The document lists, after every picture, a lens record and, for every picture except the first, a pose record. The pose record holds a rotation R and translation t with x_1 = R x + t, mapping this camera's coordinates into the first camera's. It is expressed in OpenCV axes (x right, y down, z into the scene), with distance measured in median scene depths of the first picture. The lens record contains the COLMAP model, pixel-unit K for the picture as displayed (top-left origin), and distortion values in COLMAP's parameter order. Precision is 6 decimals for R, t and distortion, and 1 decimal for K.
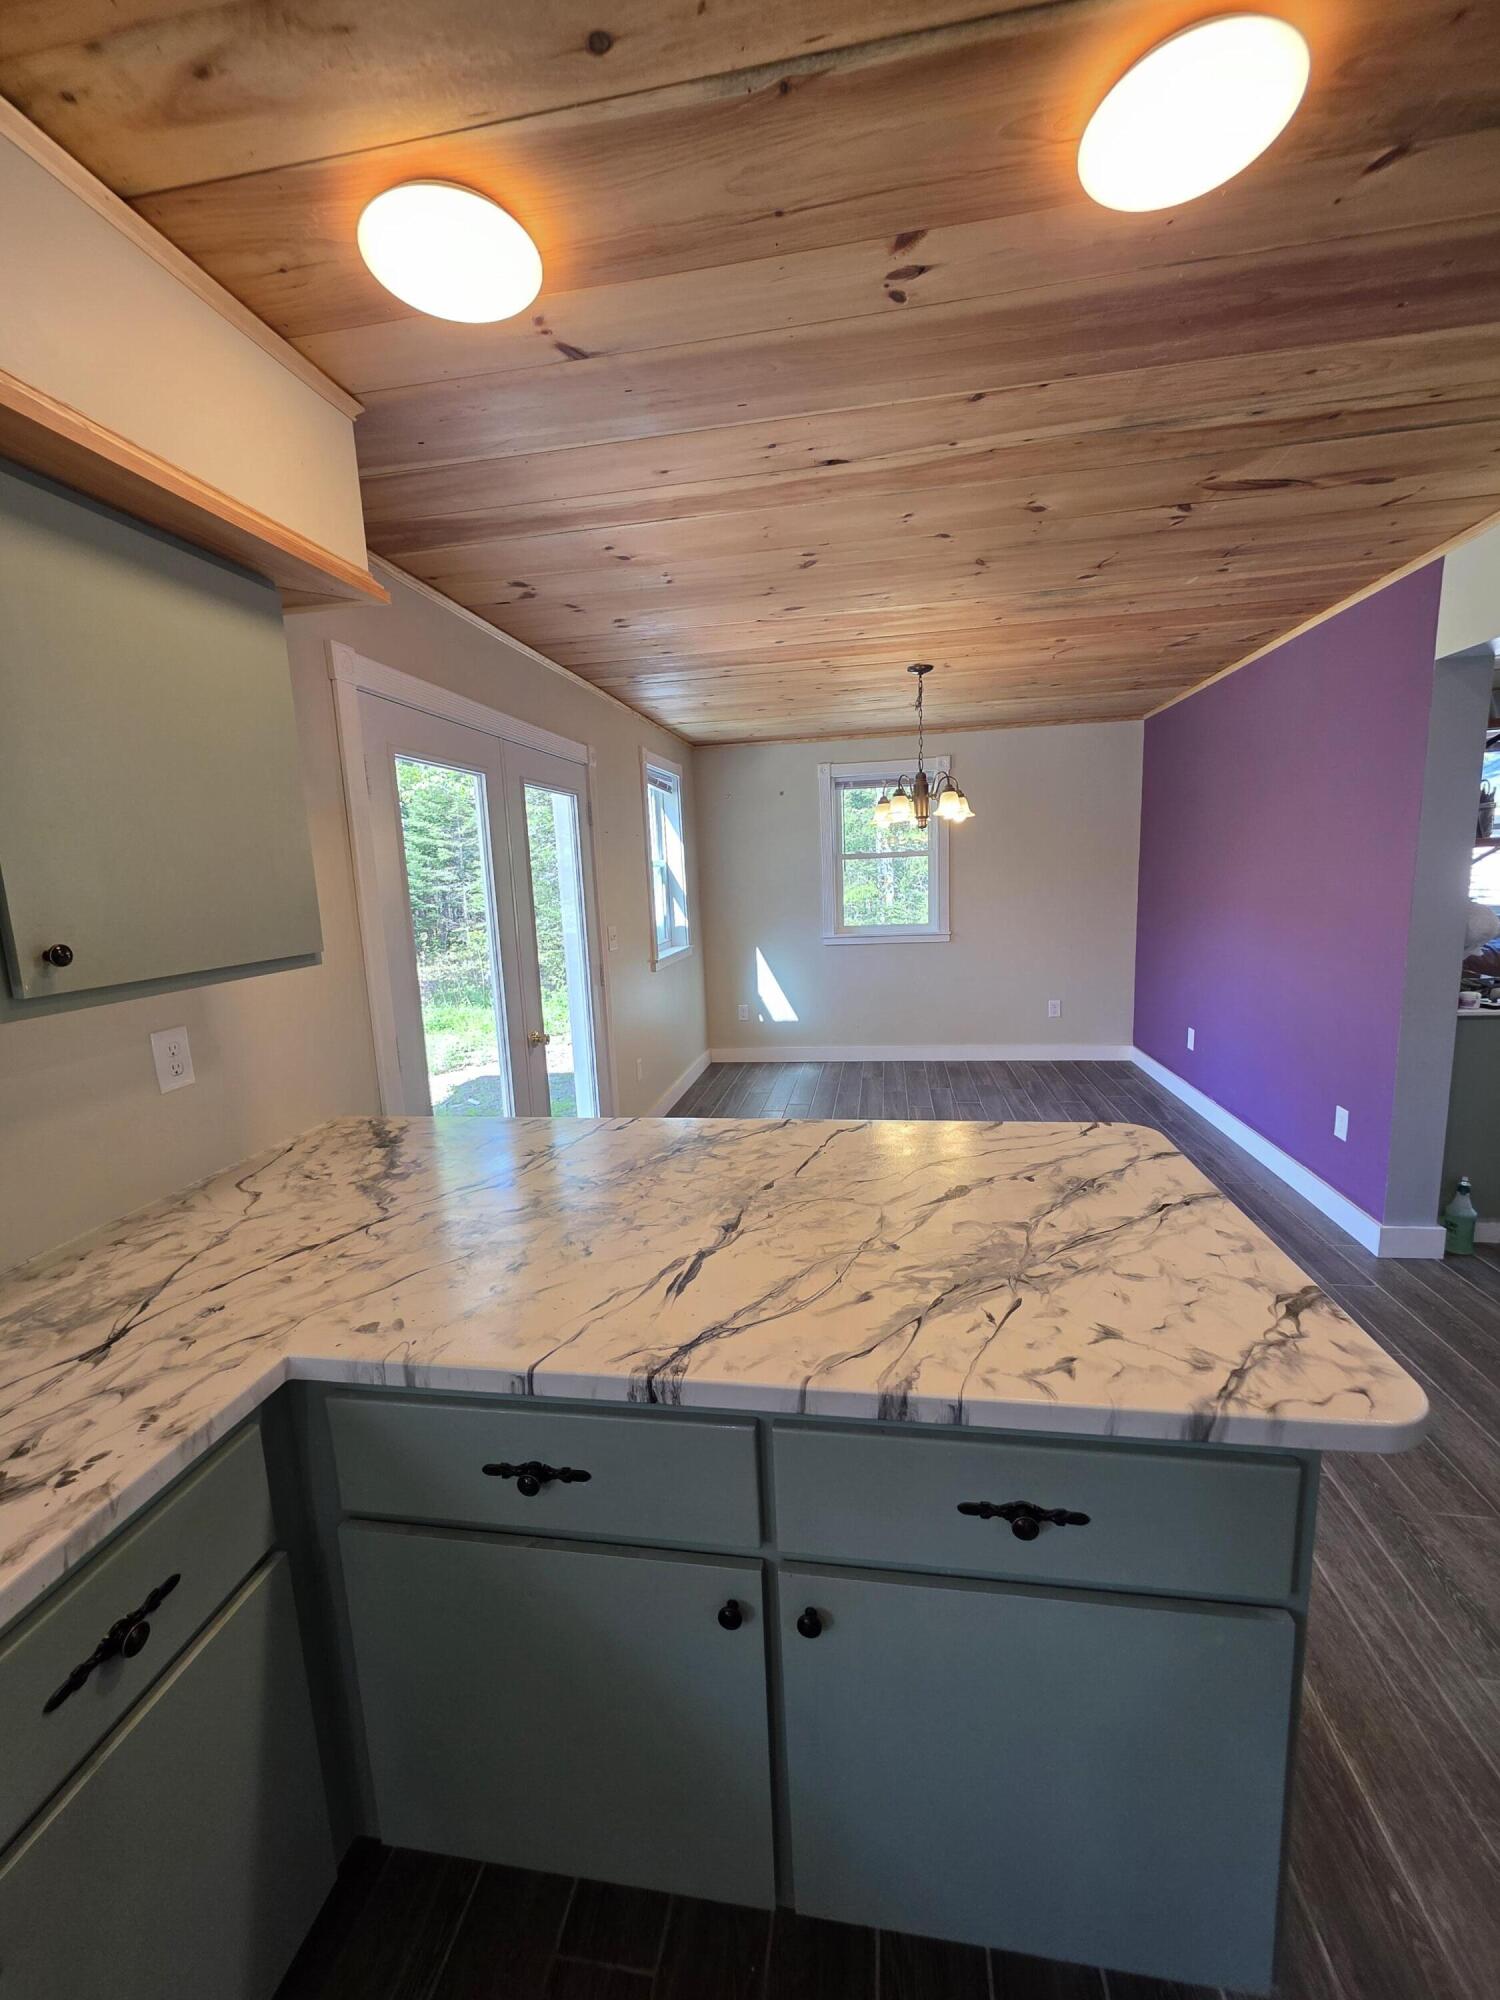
lens RADIAL K [[797.6, 0, 750.6], [0, 797.6, 998.1], [0, 0, 1]] dist [0.001396, -0.000106]
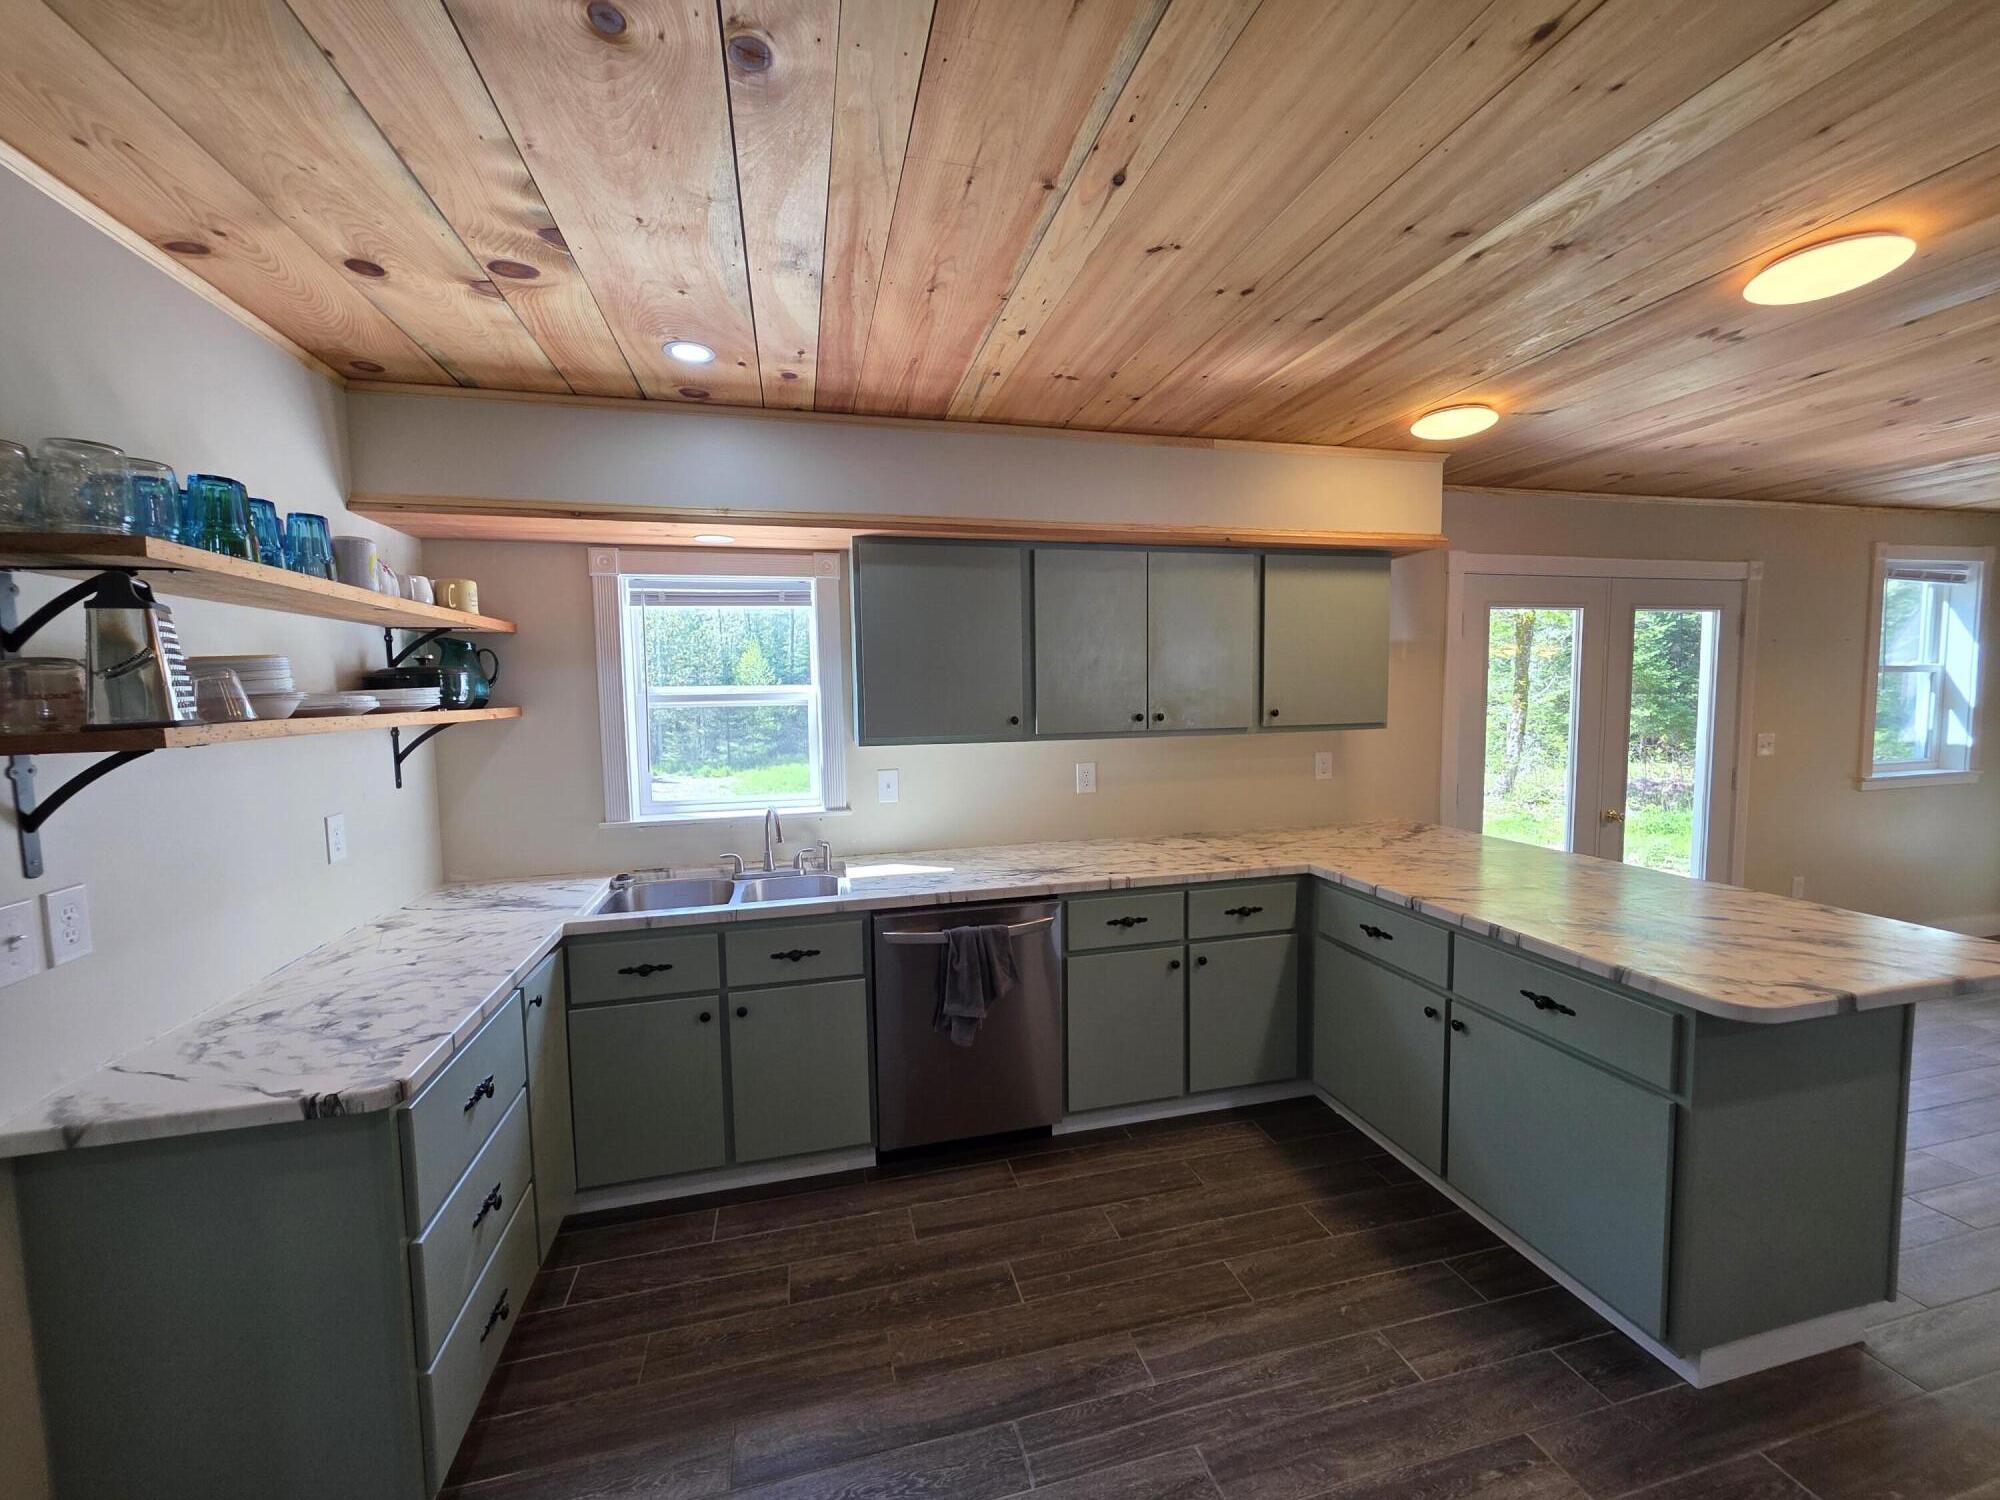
lens RADIAL K [[797.6, 0, 1000.0], [0, 797.6, 750.0], [0, 0, 1]] dist [0.001396, -0.000106]
pose [[0.398874, 0.108003, -0.910623, 0.391773], [-0.147305, 0.987690, 0.052620, 0.021025], [0.905097, 0.113151, 0.409874, -0.304846]]
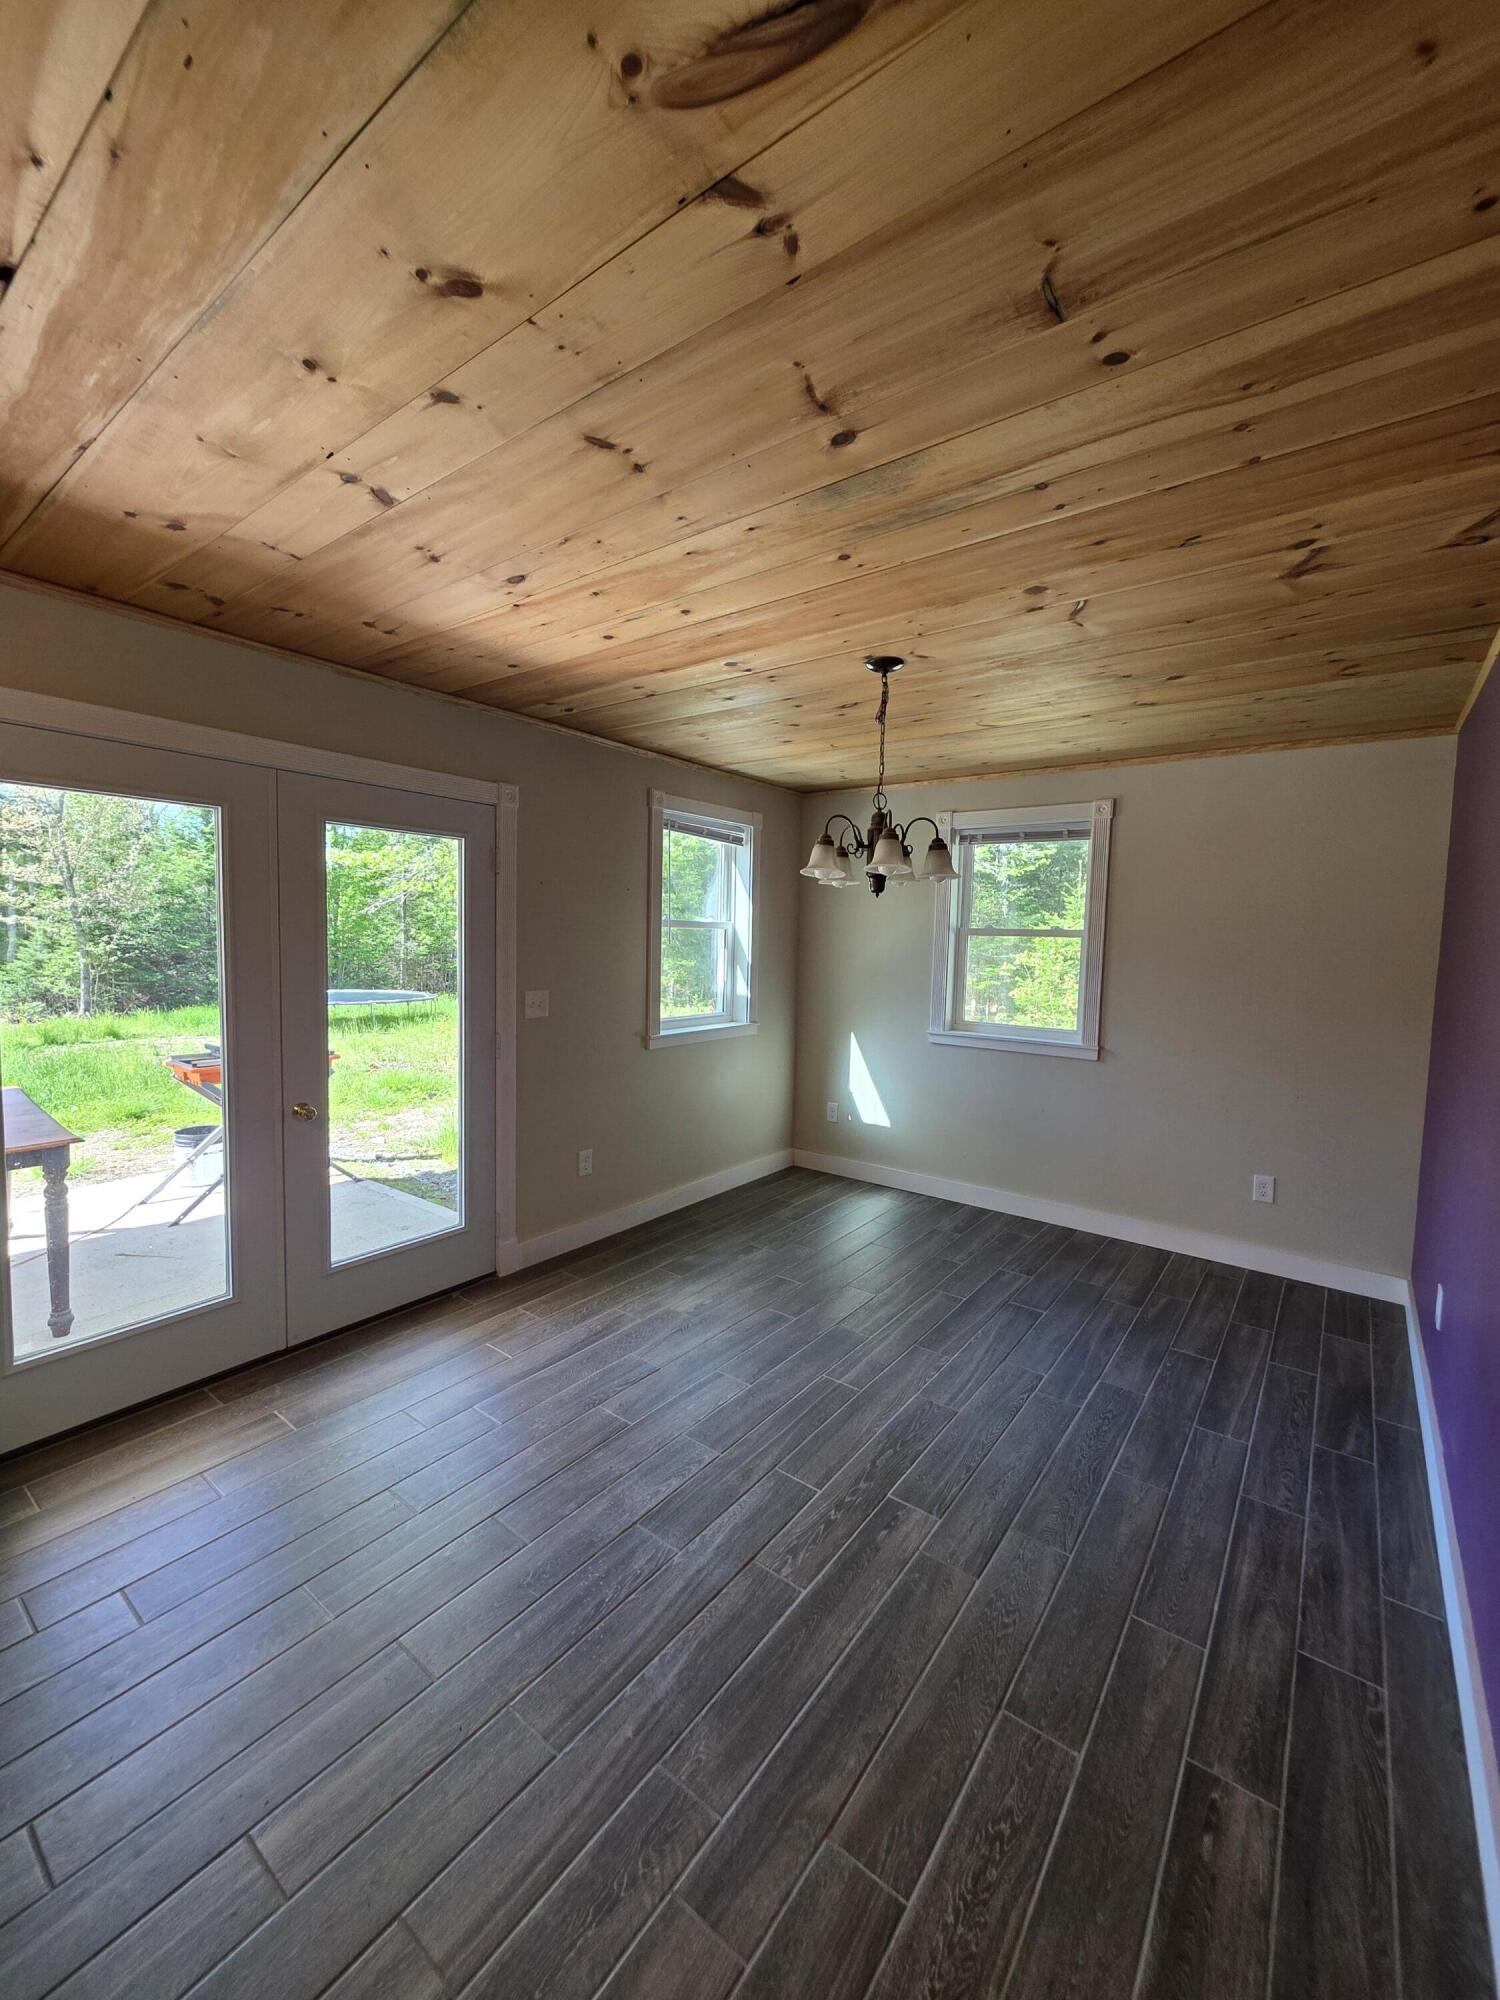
lens RADIAL K [[796.0, 0, 753.7], [0, 796.0, 992.3], [0, 0, 1]] dist [0.000162, -0.000480]
pose [[0.884555, 0.096645, -0.456313, 0.460739], [-0.134230, 0.989657, -0.050599, -0.084580], [0.446703, 0.106009, 0.888380, 0.376413]]
